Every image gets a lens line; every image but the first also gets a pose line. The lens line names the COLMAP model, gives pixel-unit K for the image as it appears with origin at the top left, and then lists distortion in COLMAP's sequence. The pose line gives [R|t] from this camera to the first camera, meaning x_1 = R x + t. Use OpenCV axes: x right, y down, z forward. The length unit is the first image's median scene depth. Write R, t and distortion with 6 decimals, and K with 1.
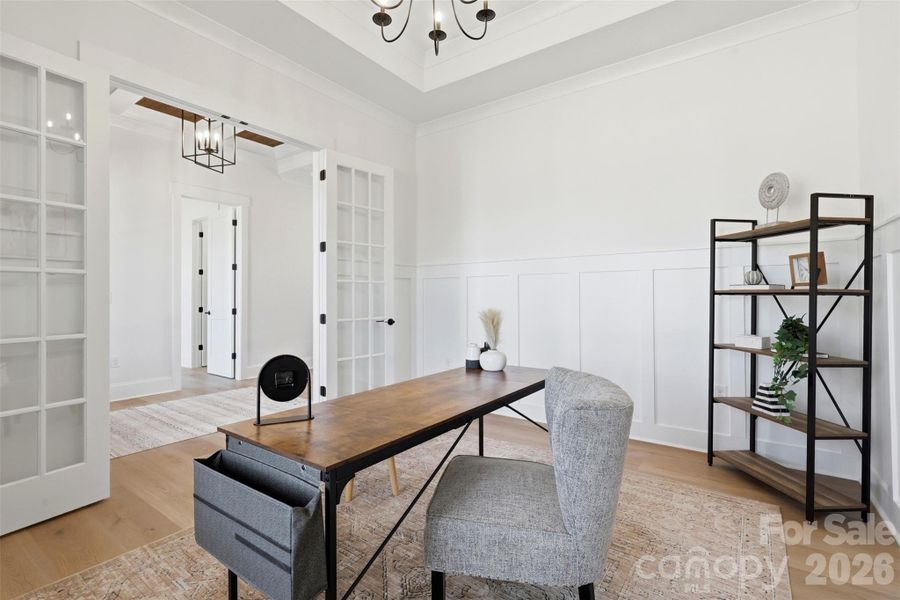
lens RADIAL K [[407.3, 0, 448.1], [0, 407.3, 300.3], [0, 0, 1]] dist [0.002242, -0.000314]
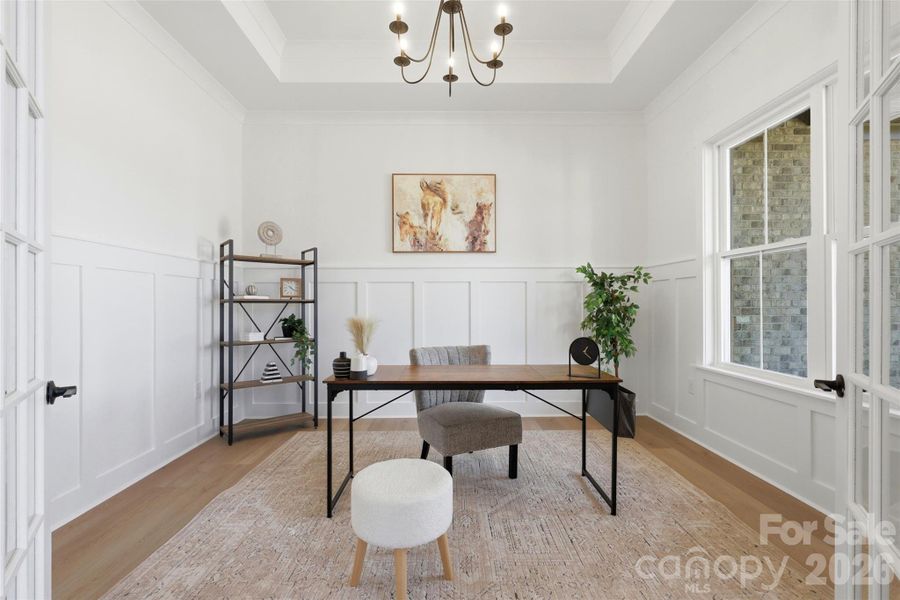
lens RADIAL K [[407.3, 0, 448.1], [0, 407.3, 300.3], [0, 0, 1]] dist [0.002242, -0.000314]
pose [[-0.593446, 0.002982, 0.804868, -0.836488], [0.005116, 0.999987, 0.000068, -0.020605], [-0.804858, 0.004158, -0.593453, 1.420812]]
